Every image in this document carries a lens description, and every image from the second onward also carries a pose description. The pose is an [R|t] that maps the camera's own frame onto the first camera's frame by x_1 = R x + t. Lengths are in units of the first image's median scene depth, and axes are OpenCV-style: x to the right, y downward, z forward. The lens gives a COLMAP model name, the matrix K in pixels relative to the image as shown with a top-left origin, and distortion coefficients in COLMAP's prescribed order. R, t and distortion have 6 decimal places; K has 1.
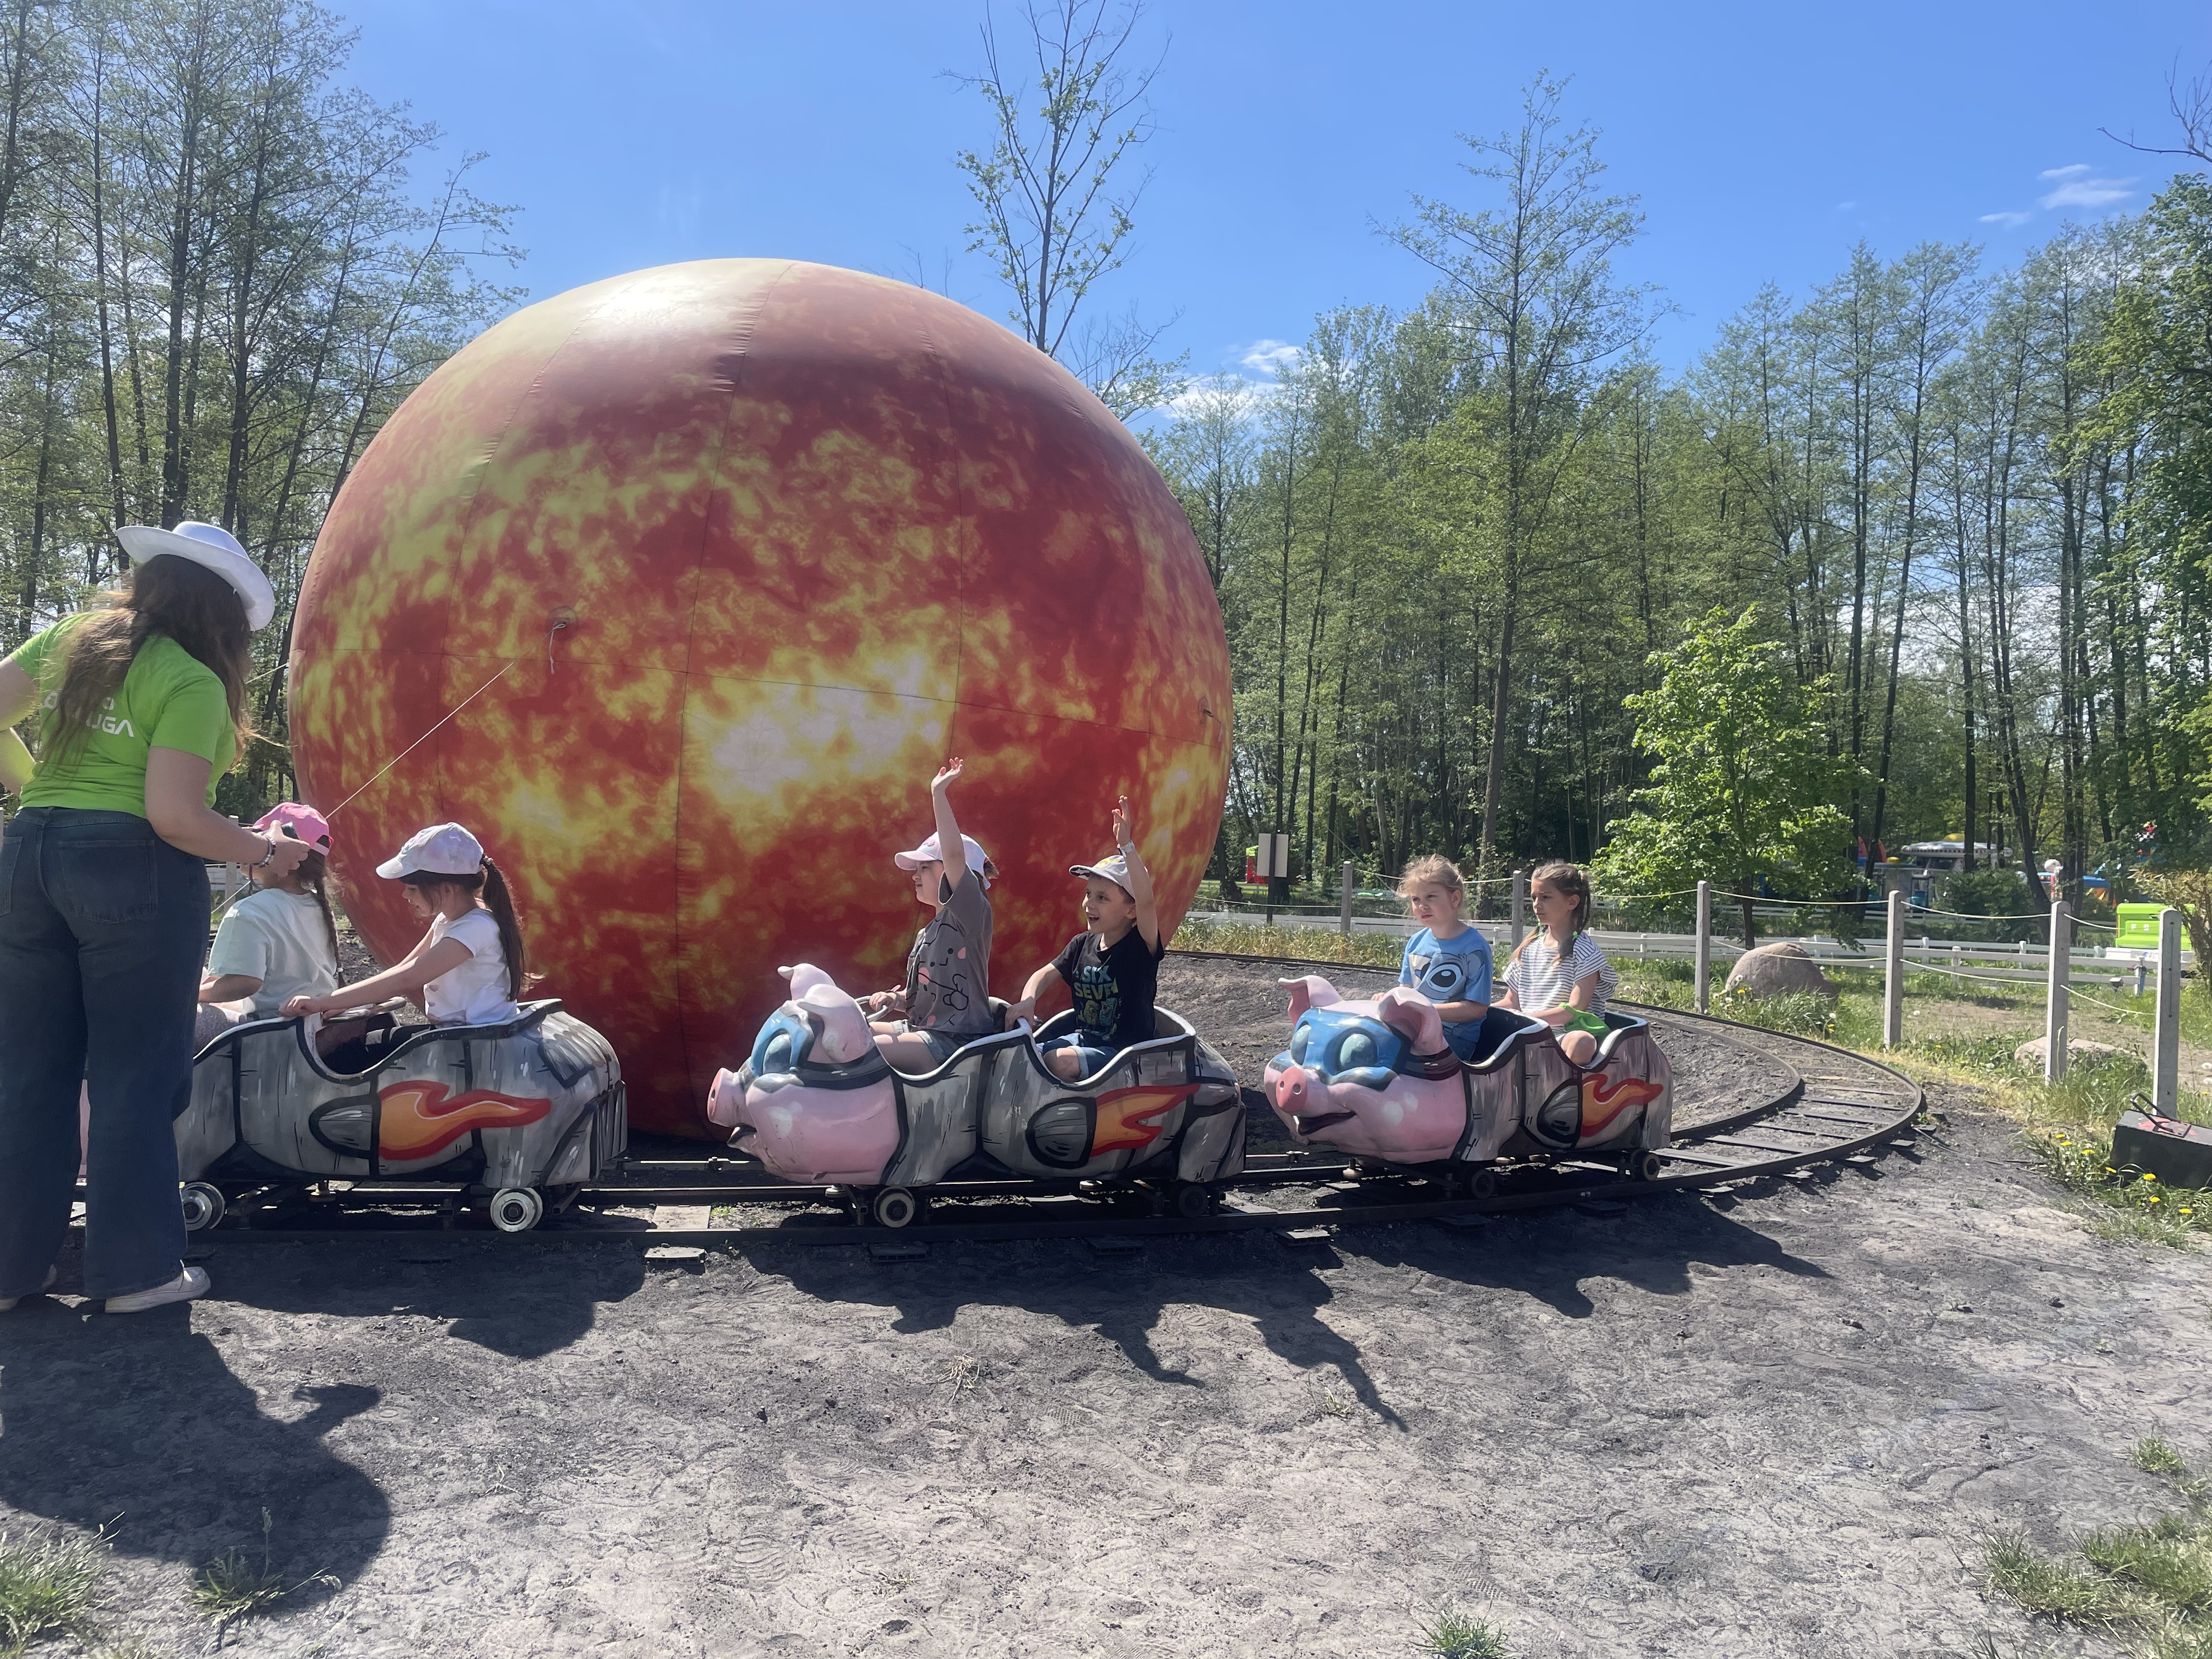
lens RADIAL K [[1656.1, 0, 1110.9], [0, 1656.1, 774.3], [0, 0, 1]] dist [0.085000, -0.112876]
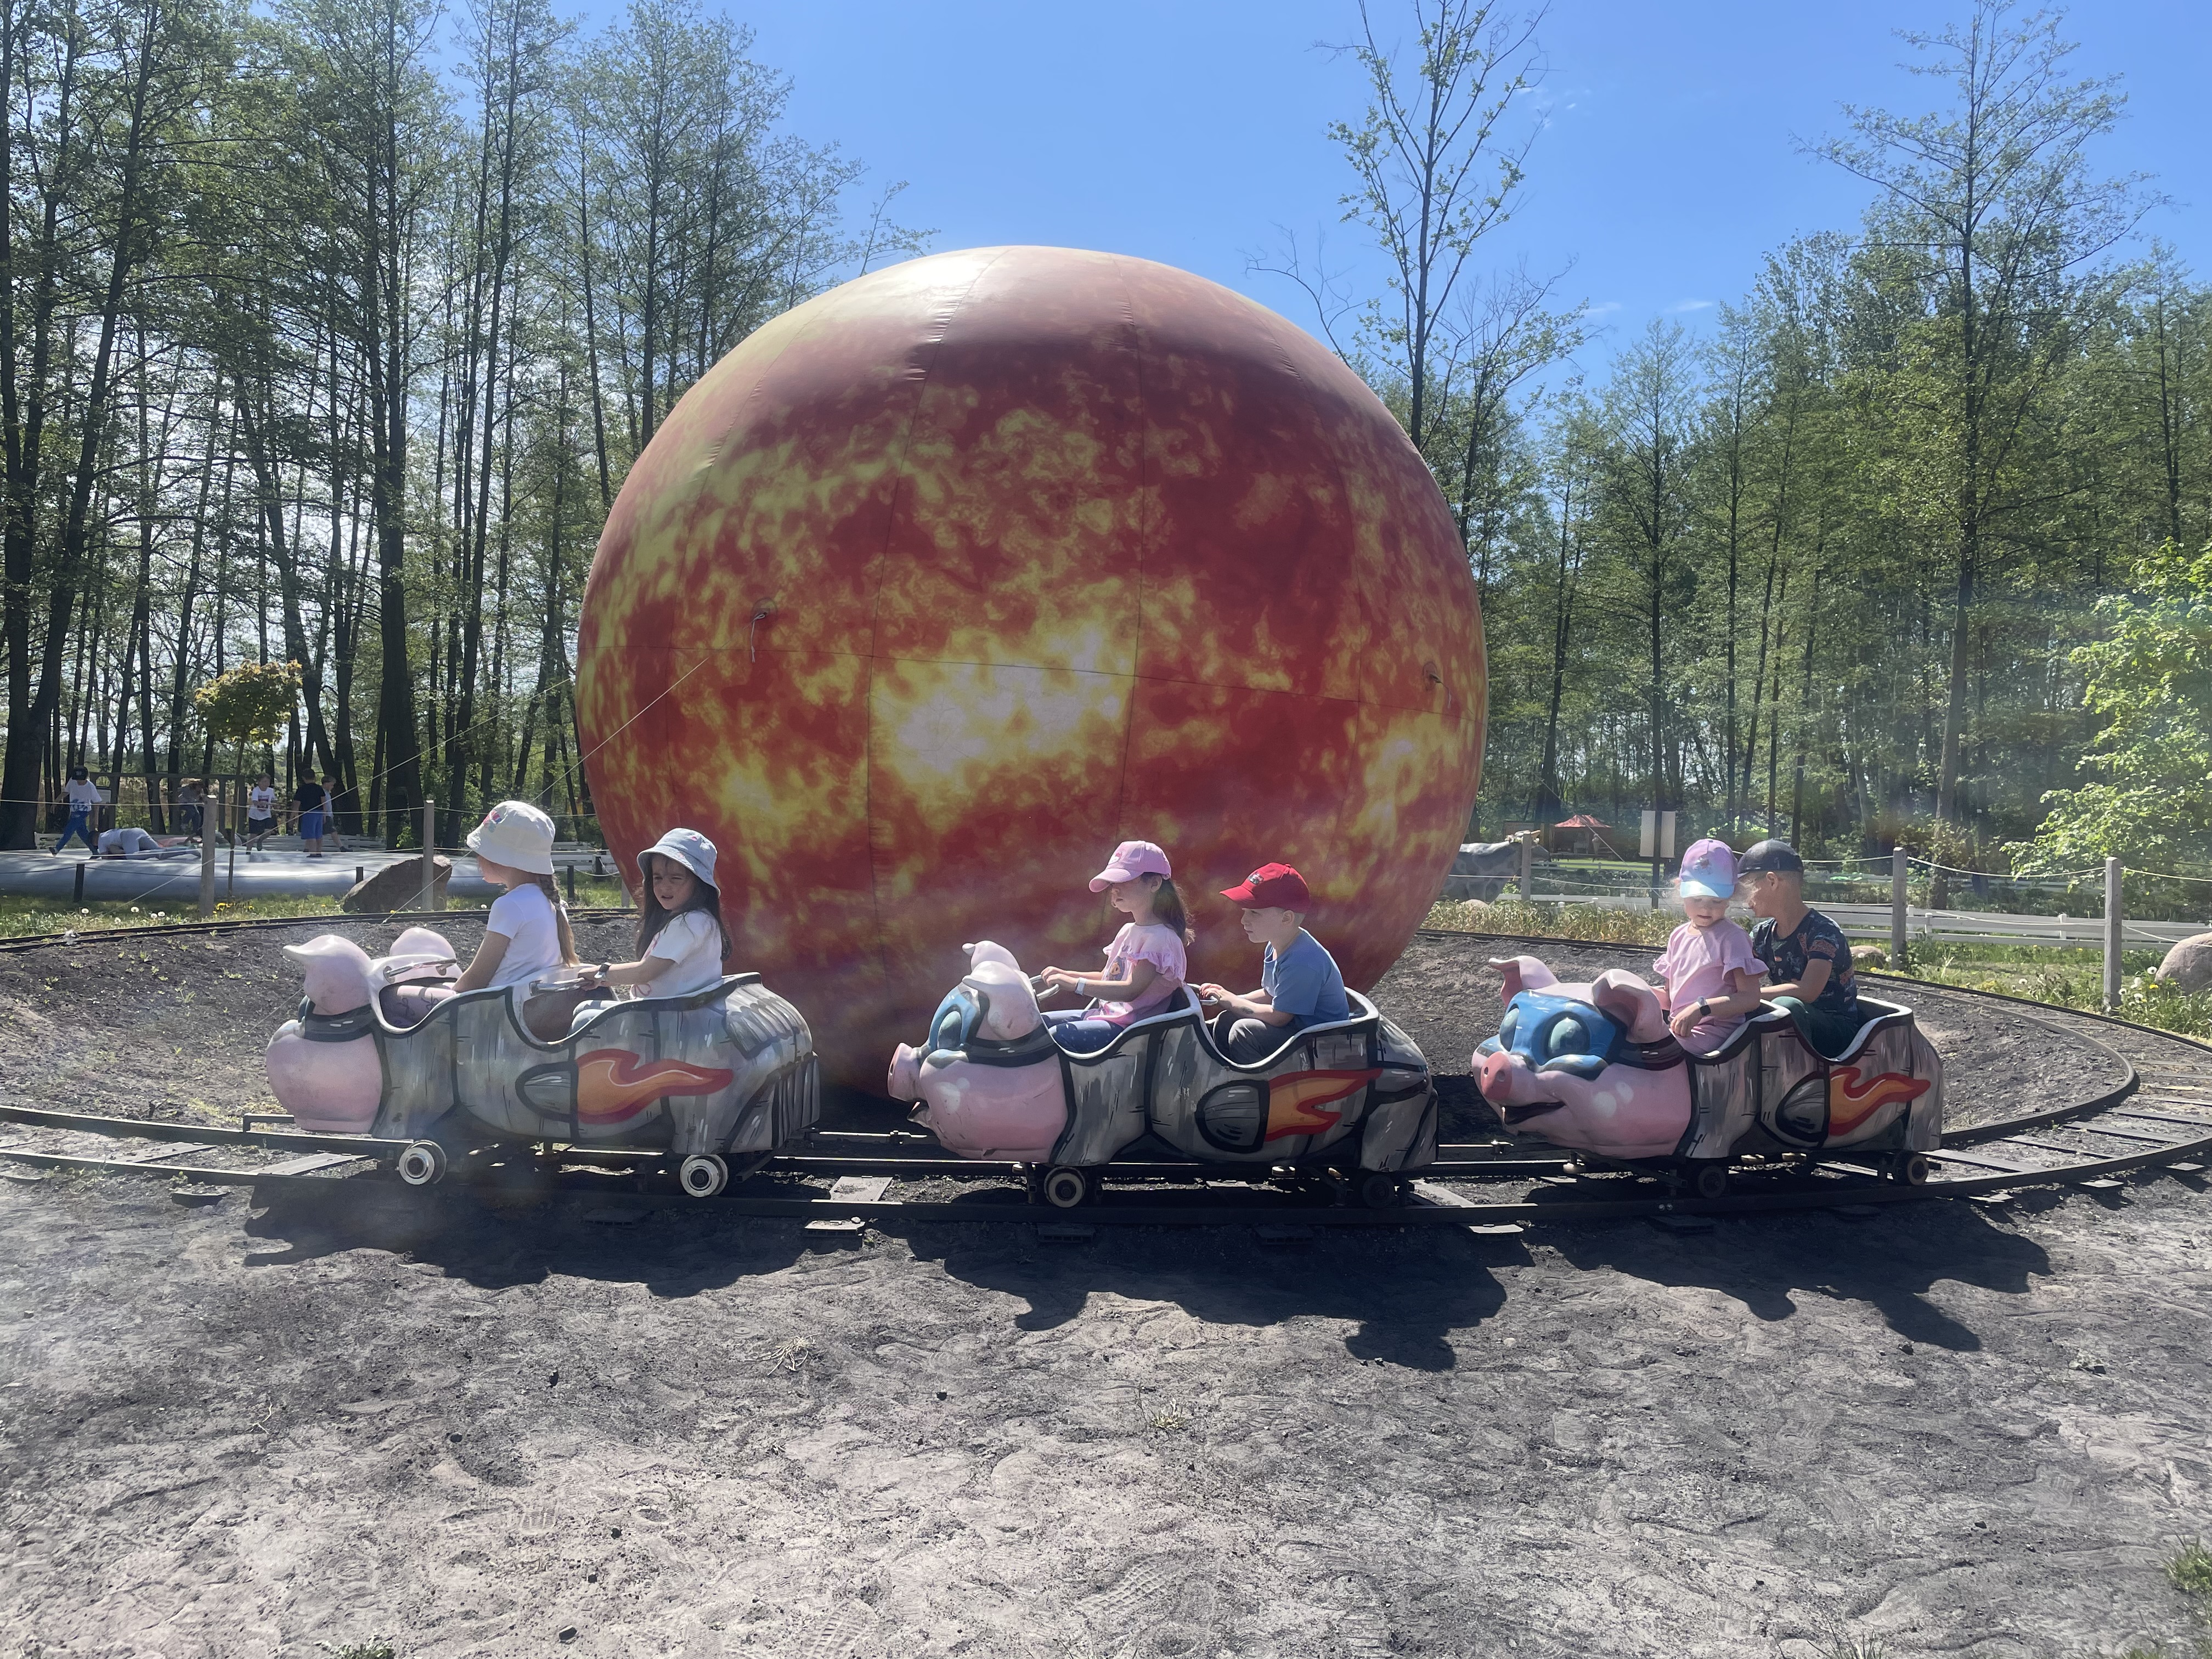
lens RADIAL K [[1656.1, 0, 1131.6], [0, 1656.1, 776.0], [0, 0, 1]] dist [0.085000, -0.112876]
pose [[0.964651, -0.022176, -0.262596, 0.134393], [0.024752, 0.999672, 0.006507, 0.008099], [0.262366, -0.012777, 0.964884, 0.043055]]
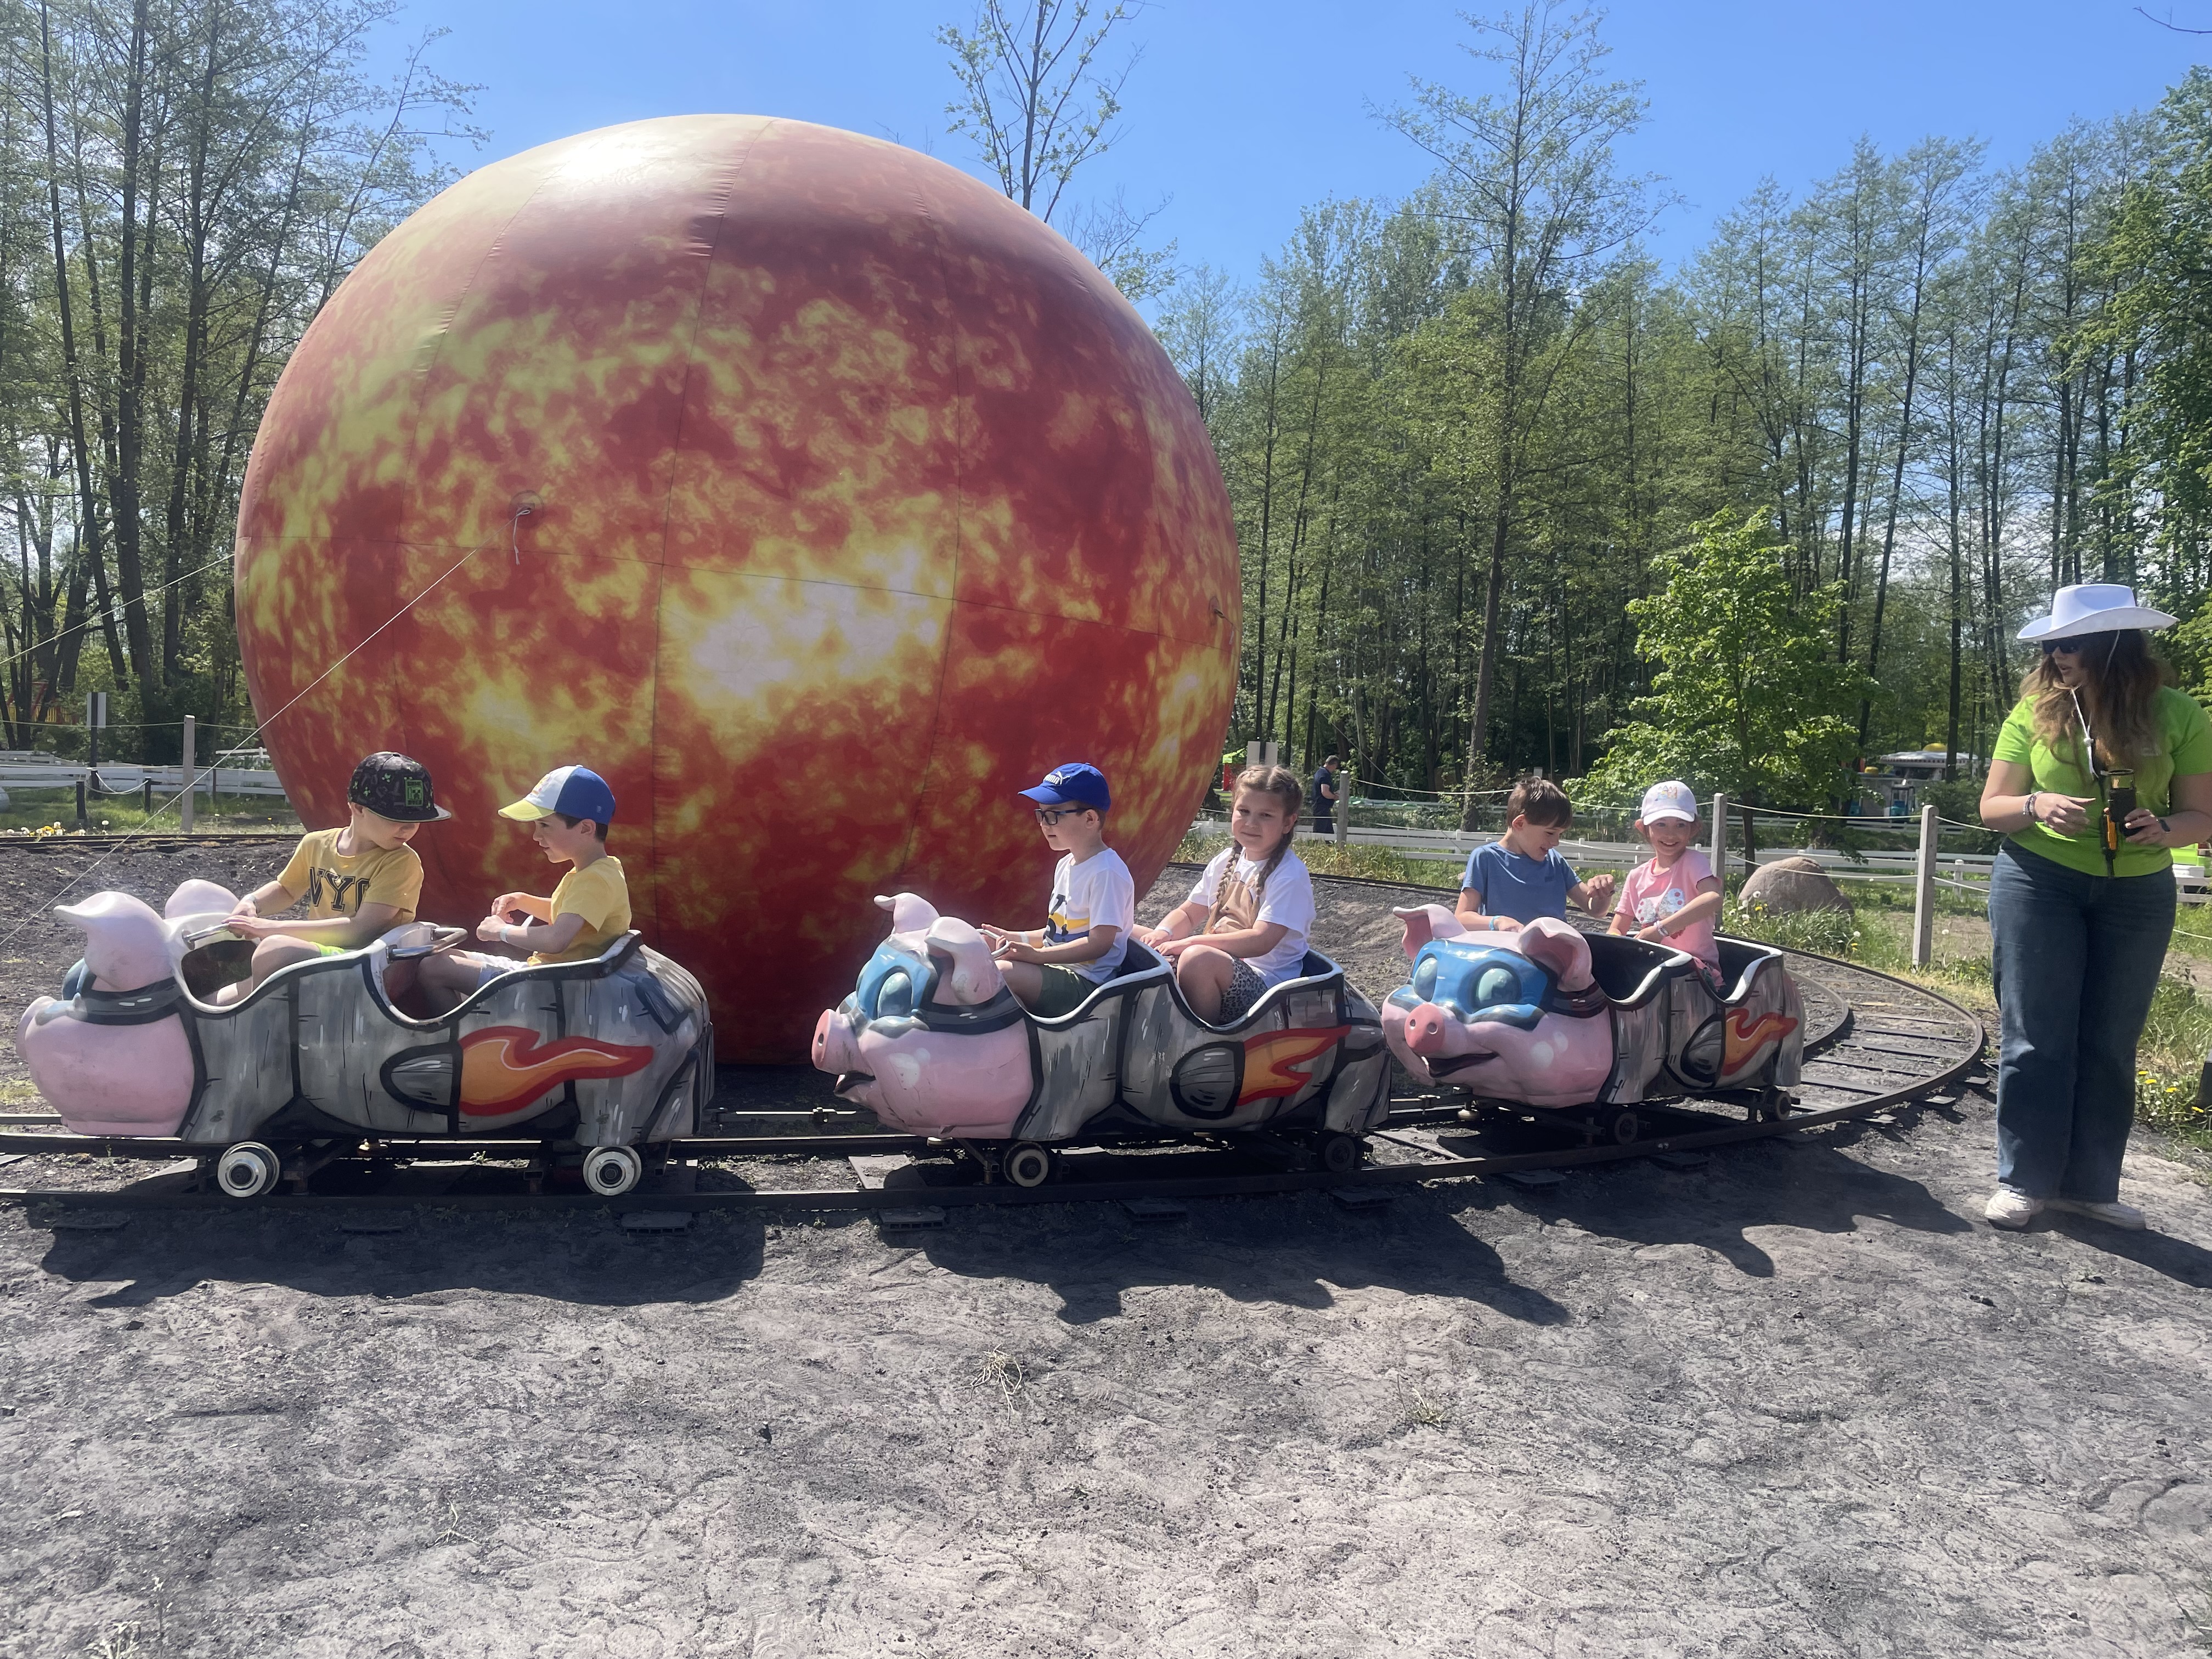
lens RADIAL K [[1656.1, 0, 1091.1], [0, 1656.1, 752.6], [0, 0, 1]] dist [0.085000, -0.112876]
pose [[0.999974, 0.005487, 0.004775, -0.019819], [-0.005692, 0.999014, 0.044021, 0.000217], [-0.004529, -0.044047, 0.999019, 0.067493]]
